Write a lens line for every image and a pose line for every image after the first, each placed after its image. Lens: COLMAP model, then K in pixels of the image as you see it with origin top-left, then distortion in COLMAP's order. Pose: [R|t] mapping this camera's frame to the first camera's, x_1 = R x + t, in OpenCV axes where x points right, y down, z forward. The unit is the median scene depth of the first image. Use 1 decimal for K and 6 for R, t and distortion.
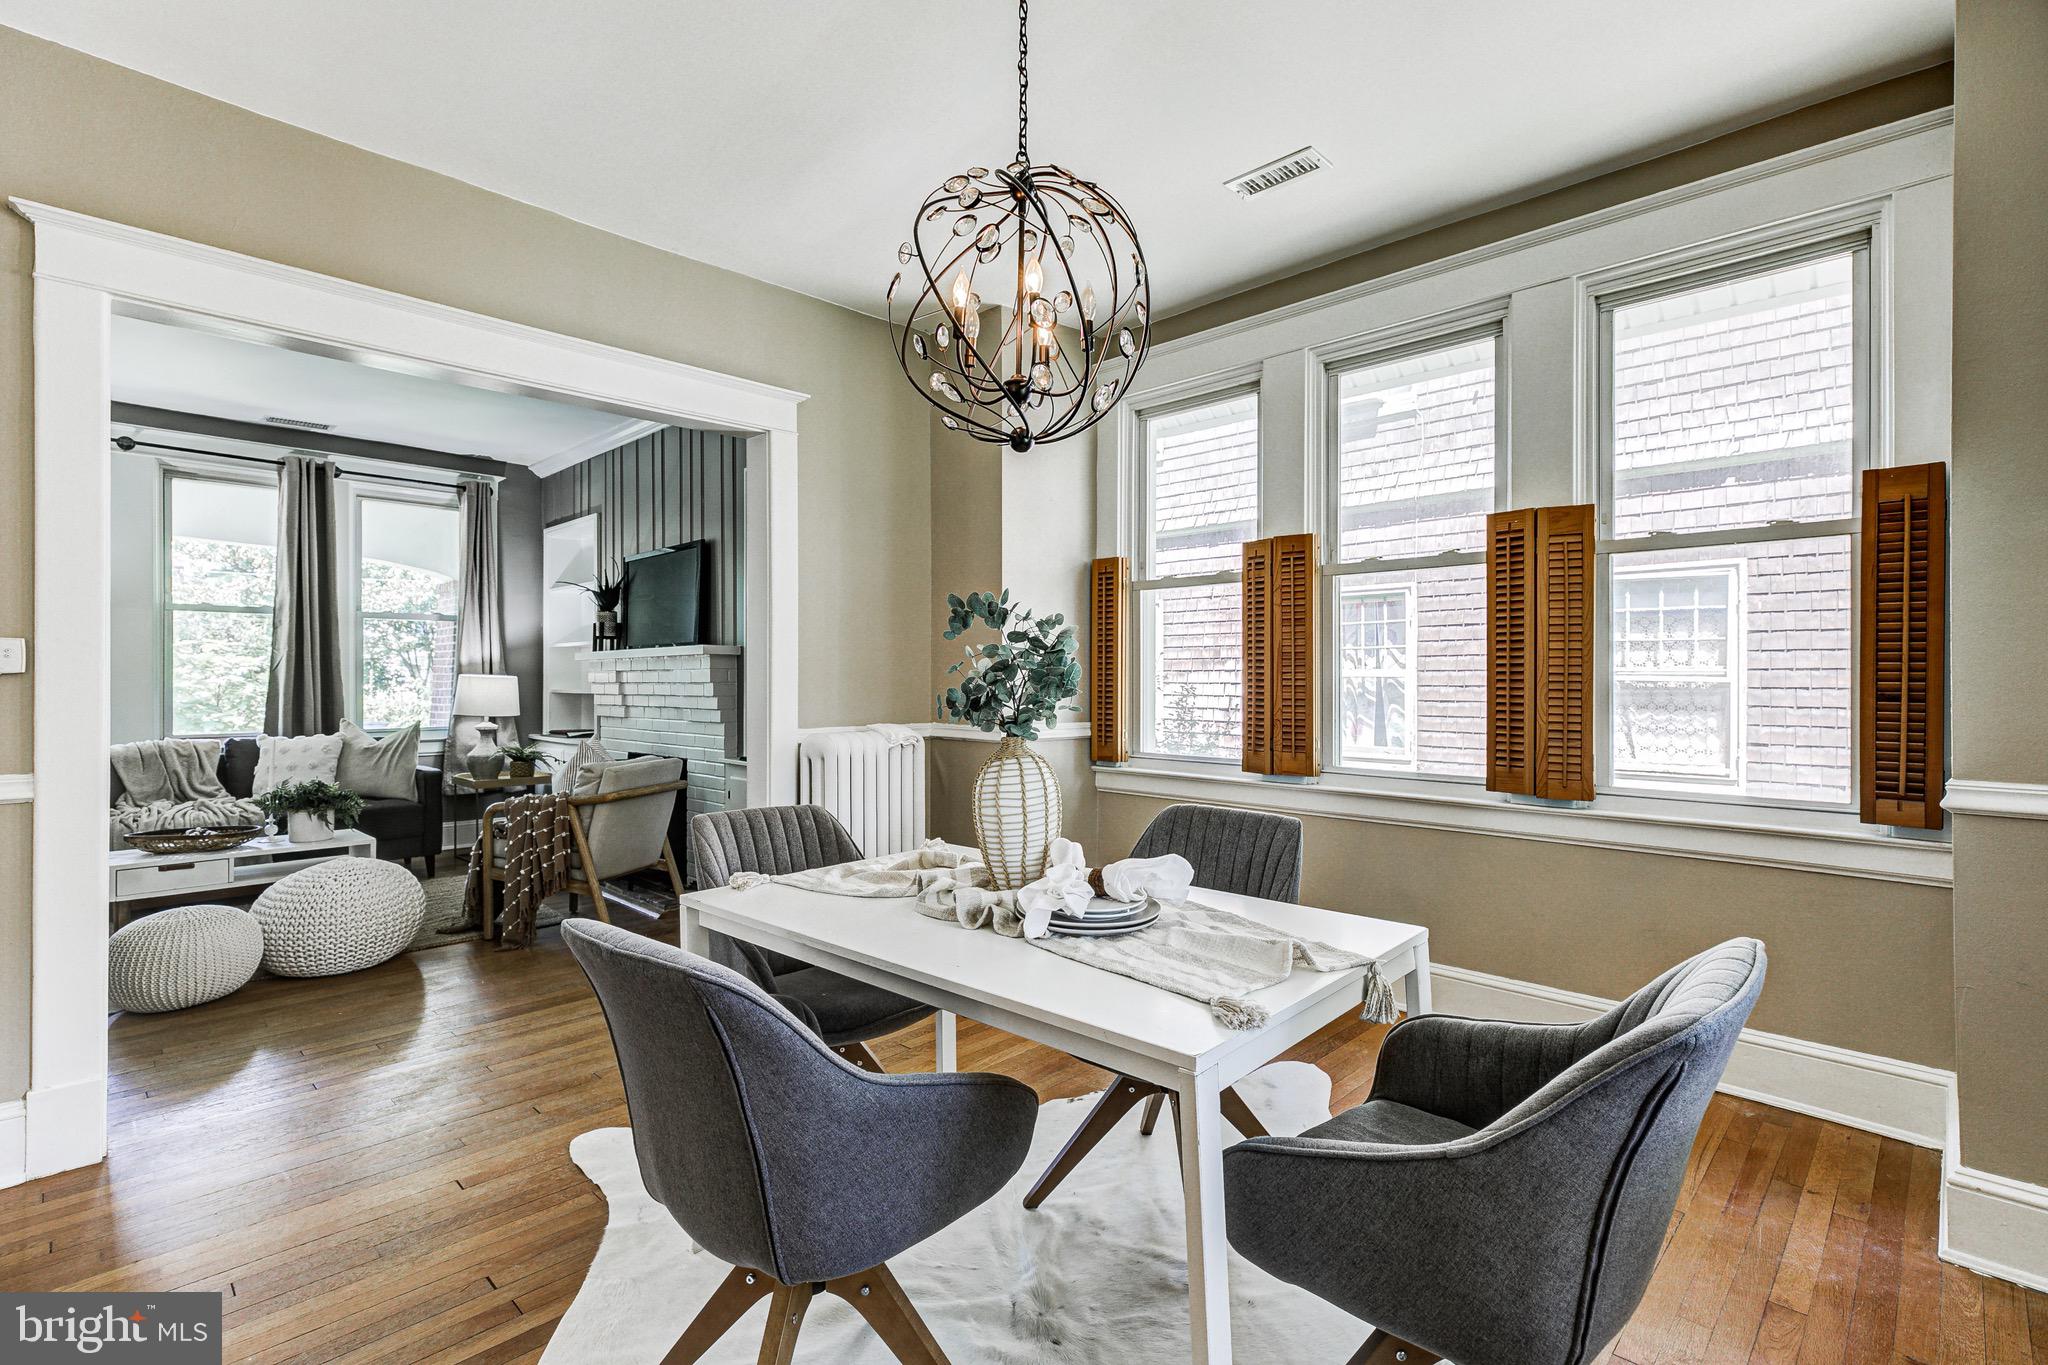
lens RADIAL K [[952.2, 0, 1034.2], [0, 952.2, 677.1], [0, 0, 1]] dist [0.010158, 0.000677]
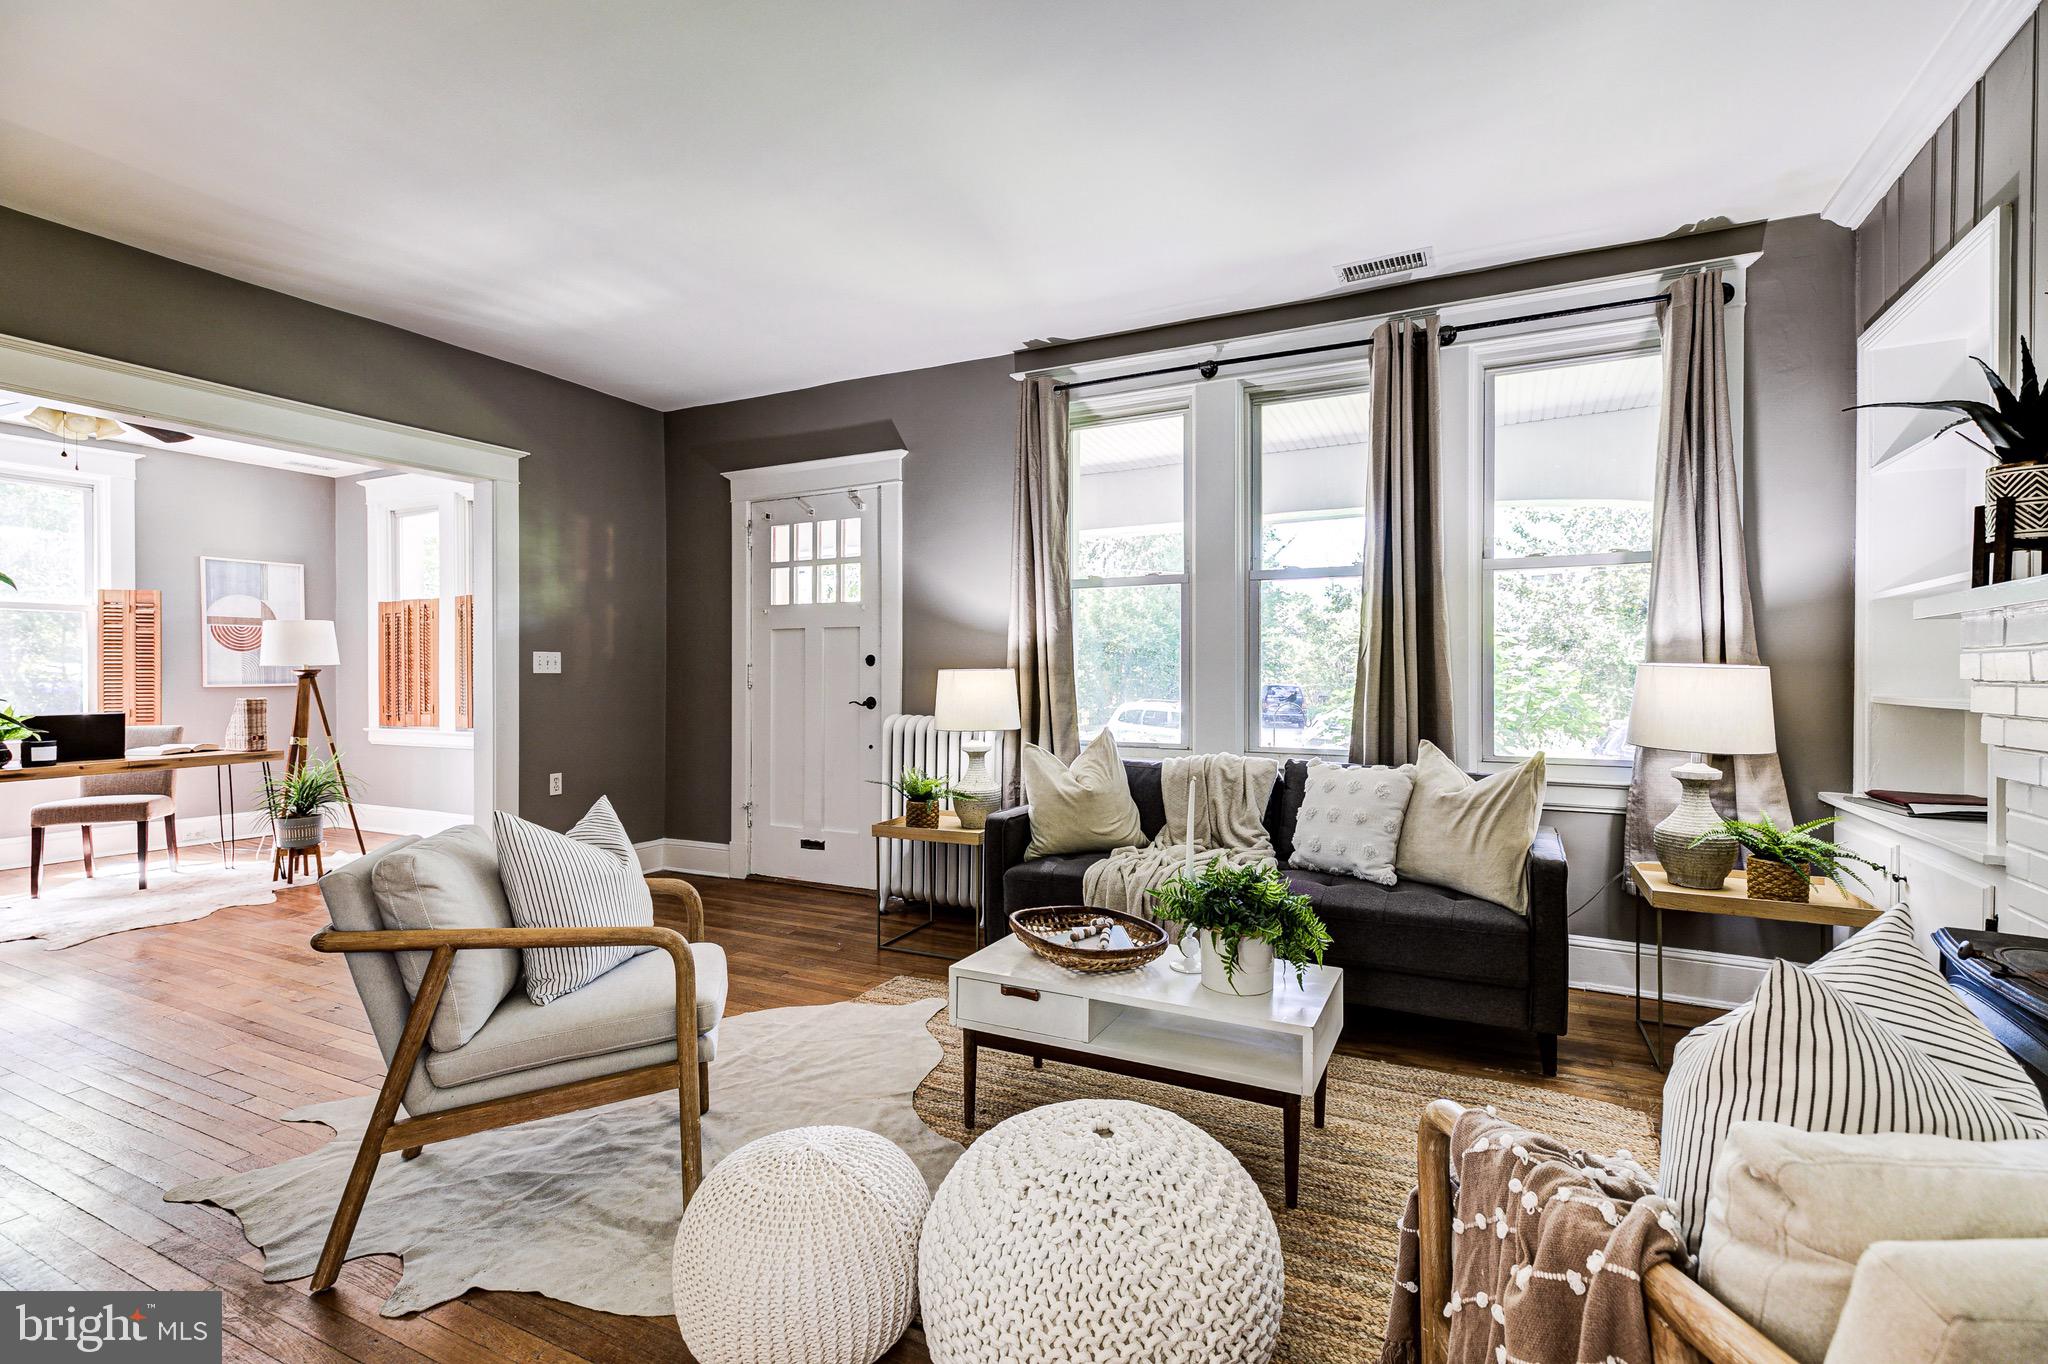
lens RADIAL K [[928.0, 0, 1029.2], [0, 928.0, 676.2], [0, 0, 1]] dist [0.007553, 0.000074]
pose [[0.295071, 0.001938, -0.955473, -0.249148], [0.001696, 0.999995, 0.002552, 0.002562], [0.955474, -0.002373, 0.295067, 0.595263]]
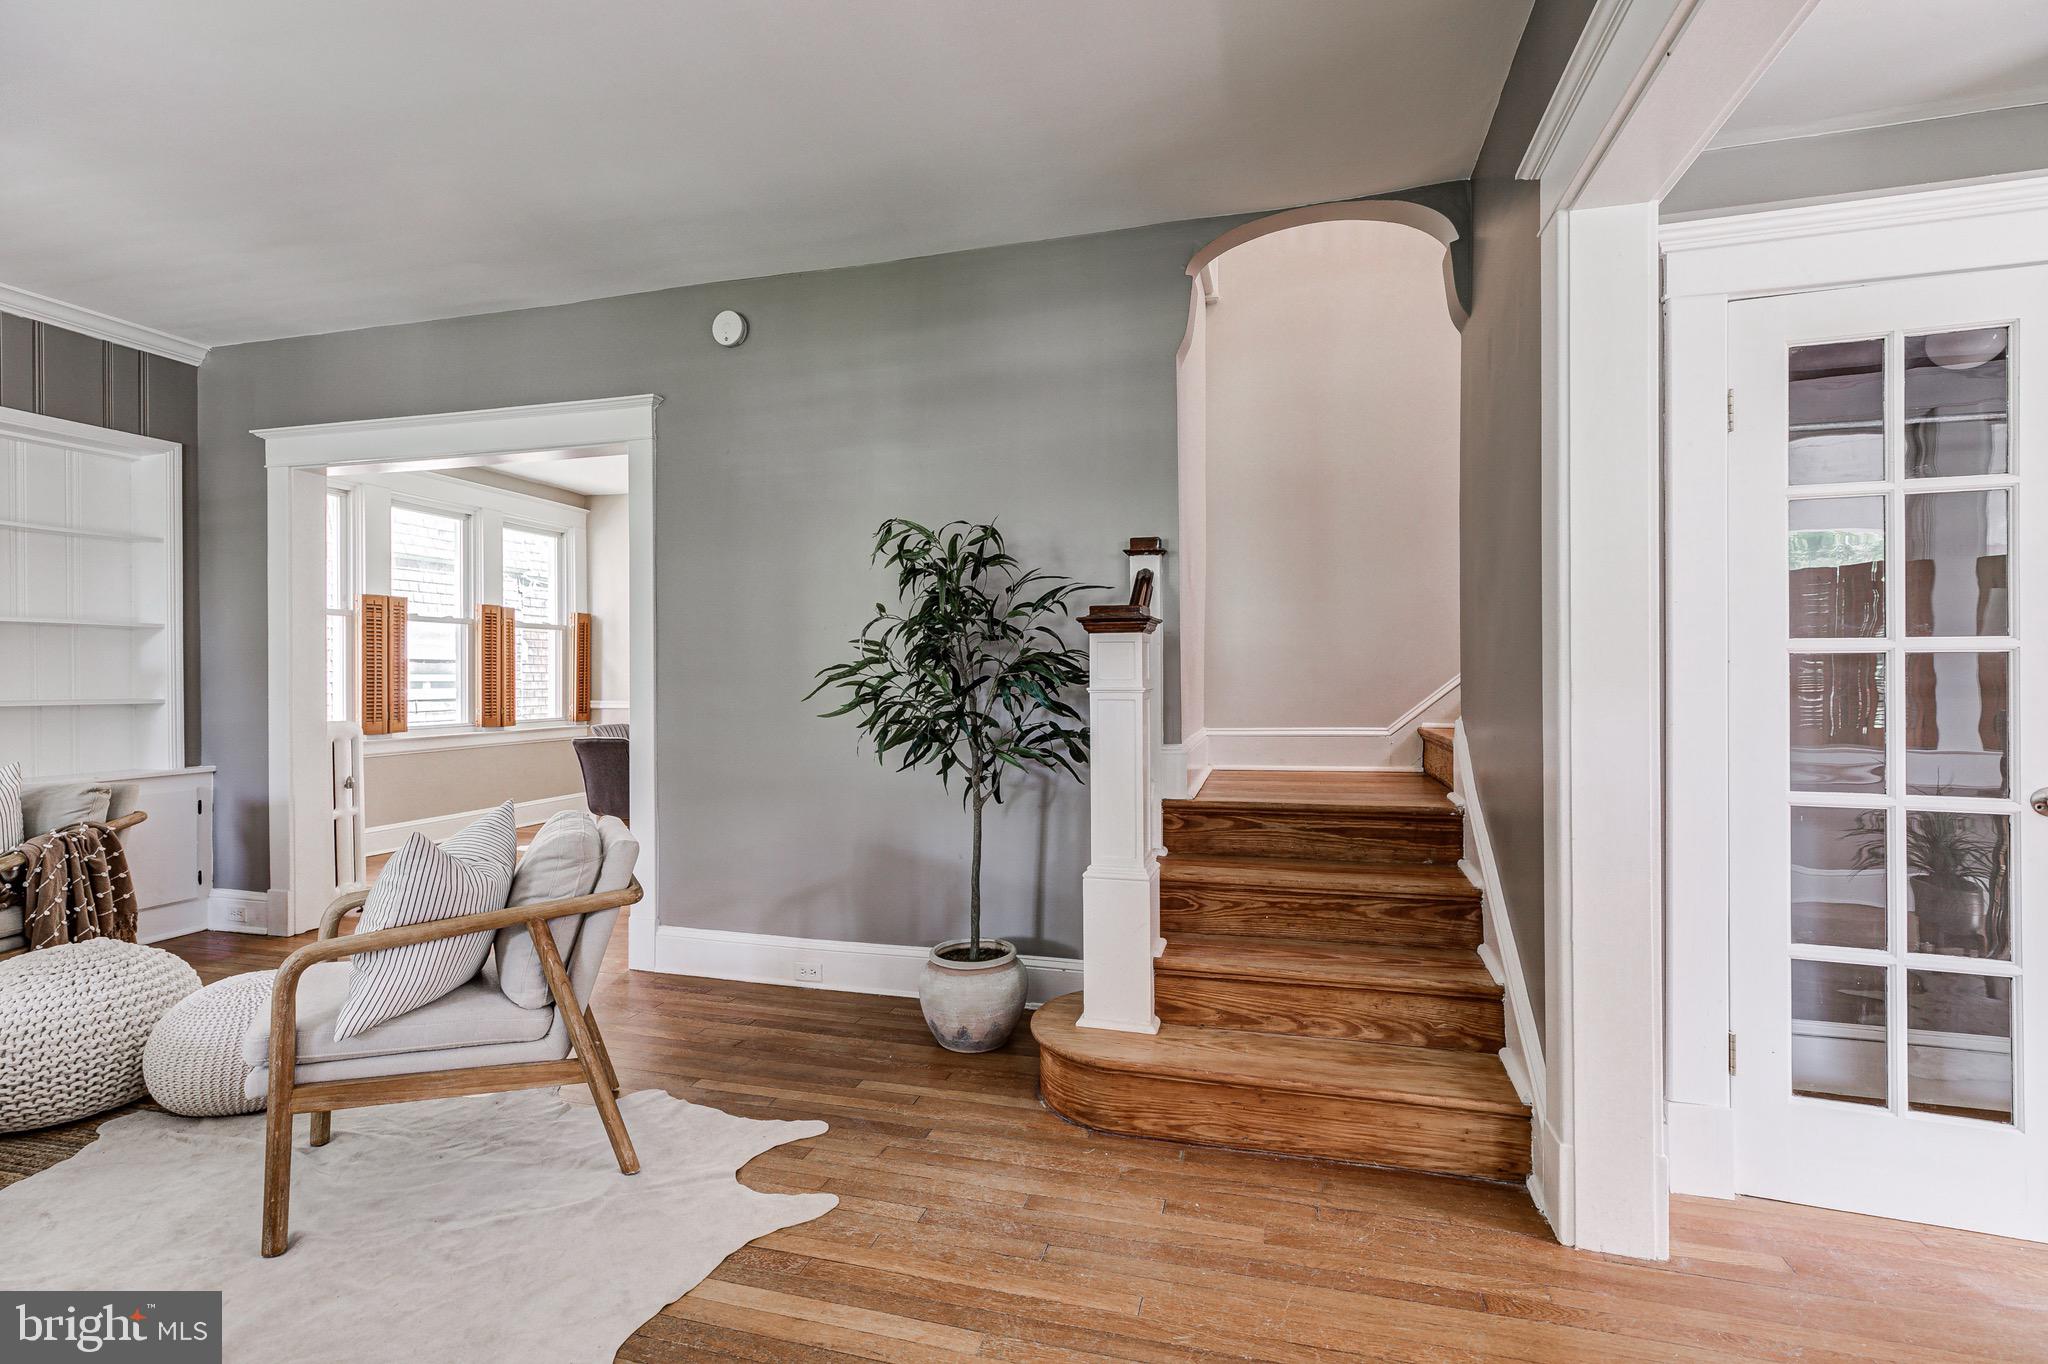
lens RADIAL K [[937.6, 0, 1037.6], [0, 937.6, 673.3], [0, 0, 1]] dist [0.008247, 0.001591]
pose [[-0.475818, 0.003069, 0.879538, -1.157359], [0.003374, 0.999993, -0.001664, -0.000191], [-0.879537, 0.002176, -0.475825, 0.498440]]
